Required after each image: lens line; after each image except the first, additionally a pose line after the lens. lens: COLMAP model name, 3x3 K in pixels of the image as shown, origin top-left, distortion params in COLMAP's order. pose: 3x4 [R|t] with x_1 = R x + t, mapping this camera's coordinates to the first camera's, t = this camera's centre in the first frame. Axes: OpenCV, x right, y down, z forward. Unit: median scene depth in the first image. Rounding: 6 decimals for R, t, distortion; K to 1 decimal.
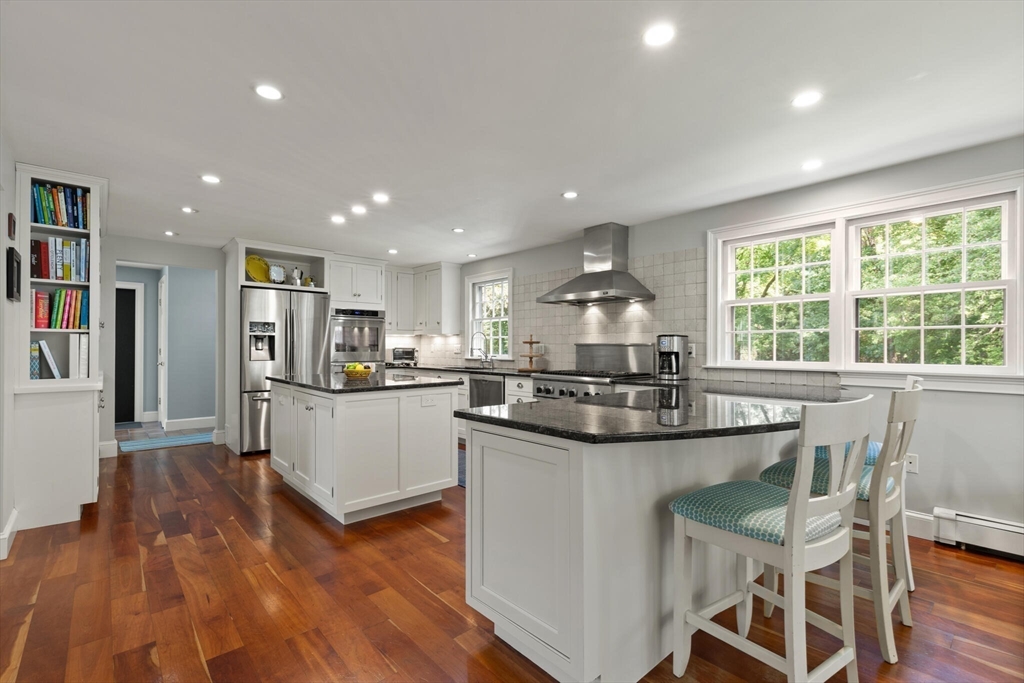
lens RADIAL K [[461.8, 0, 516.8], [0, 461.8, 348.6], [0, 0, 1]] dist [0.005190, -0.001331]
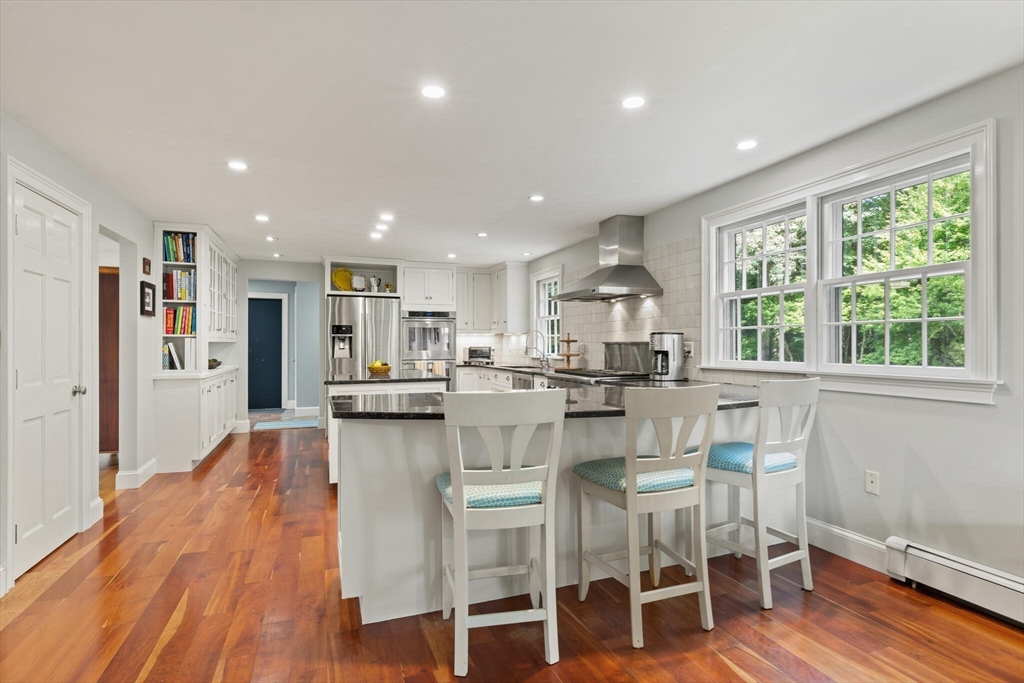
lens RADIAL K [[522.6, 0, 519.6], [0, 522.6, 345.1], [0, 0, 1]] dist [-0.005597, 0.000189]
pose [[0.932800, -0.003760, -0.360376, 0.376436], [0.002606, 0.999990, -0.003686, -0.000878], [0.360386, 0.002499, 0.932800, -0.074903]]
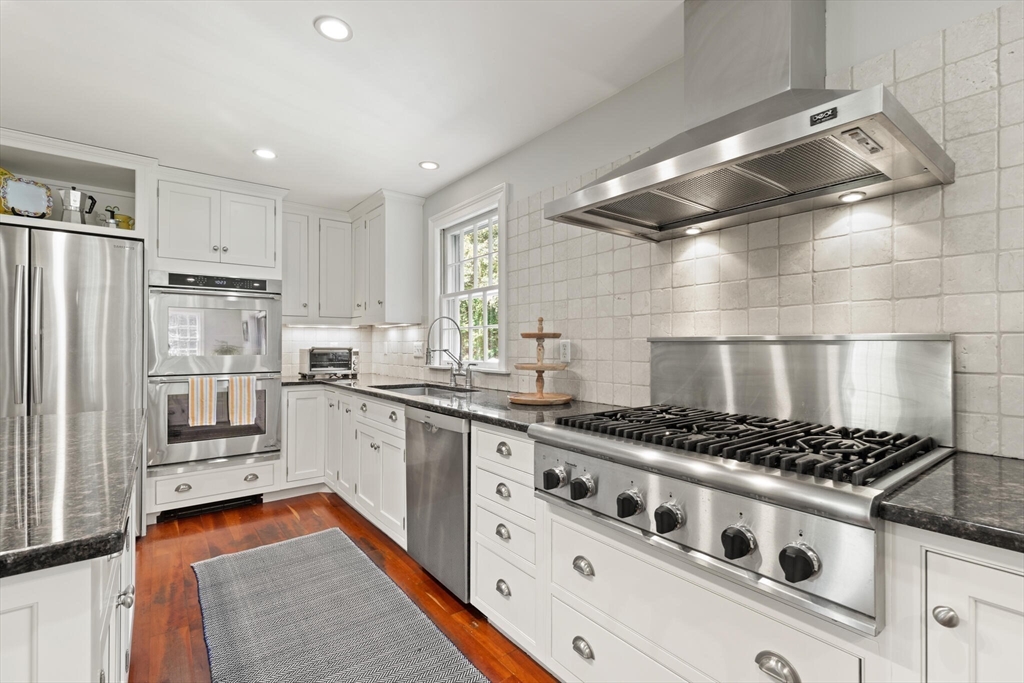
lens RADIAL K [[461.8, 0, 519.0], [0, 461.8, 340.1], [0, 0, 1]] dist [0.005190, -0.001331]
pose [[0.997636, -0.001311, -0.068711, 0.045822], [0.000242, 0.999879, -0.015565, -0.002795], [0.068723, 0.015512, 0.997515, 0.641097]]
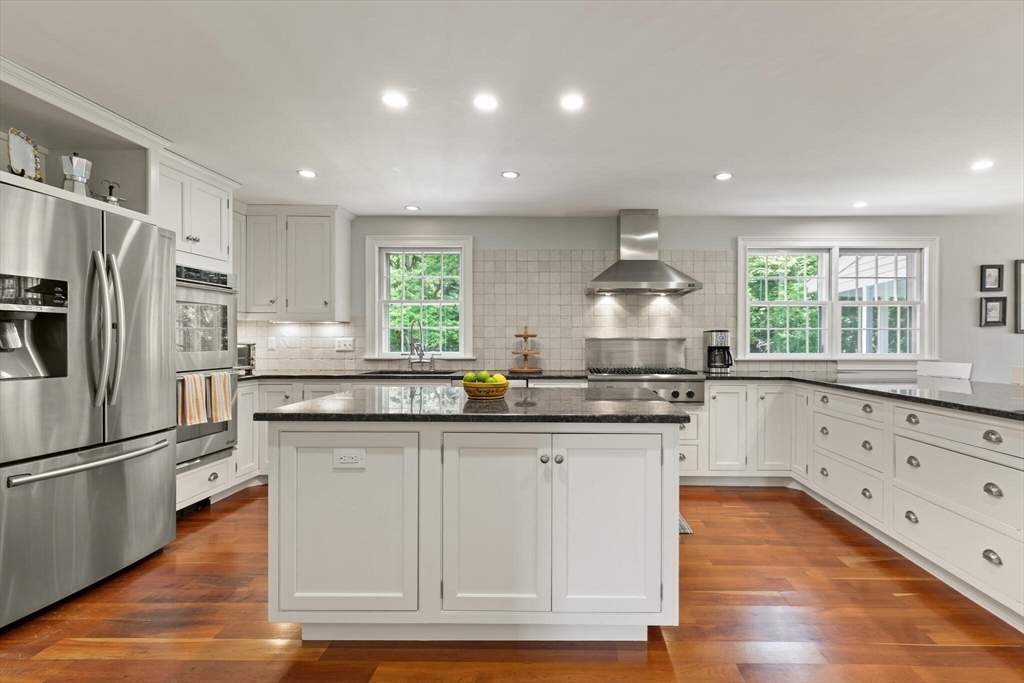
lens RADIAL K [[488.2, 0, 570.7], [0, 488.2, 340.3], [0, 0, 1]] dist [0.021088, -0.000071]
pose [[0.664331, -0.001138, 0.747438, -0.617641], [0.001041, 0.999999, 0.000597, -0.006929], [-0.747438, 0.000381, 0.664332, 0.435599]]
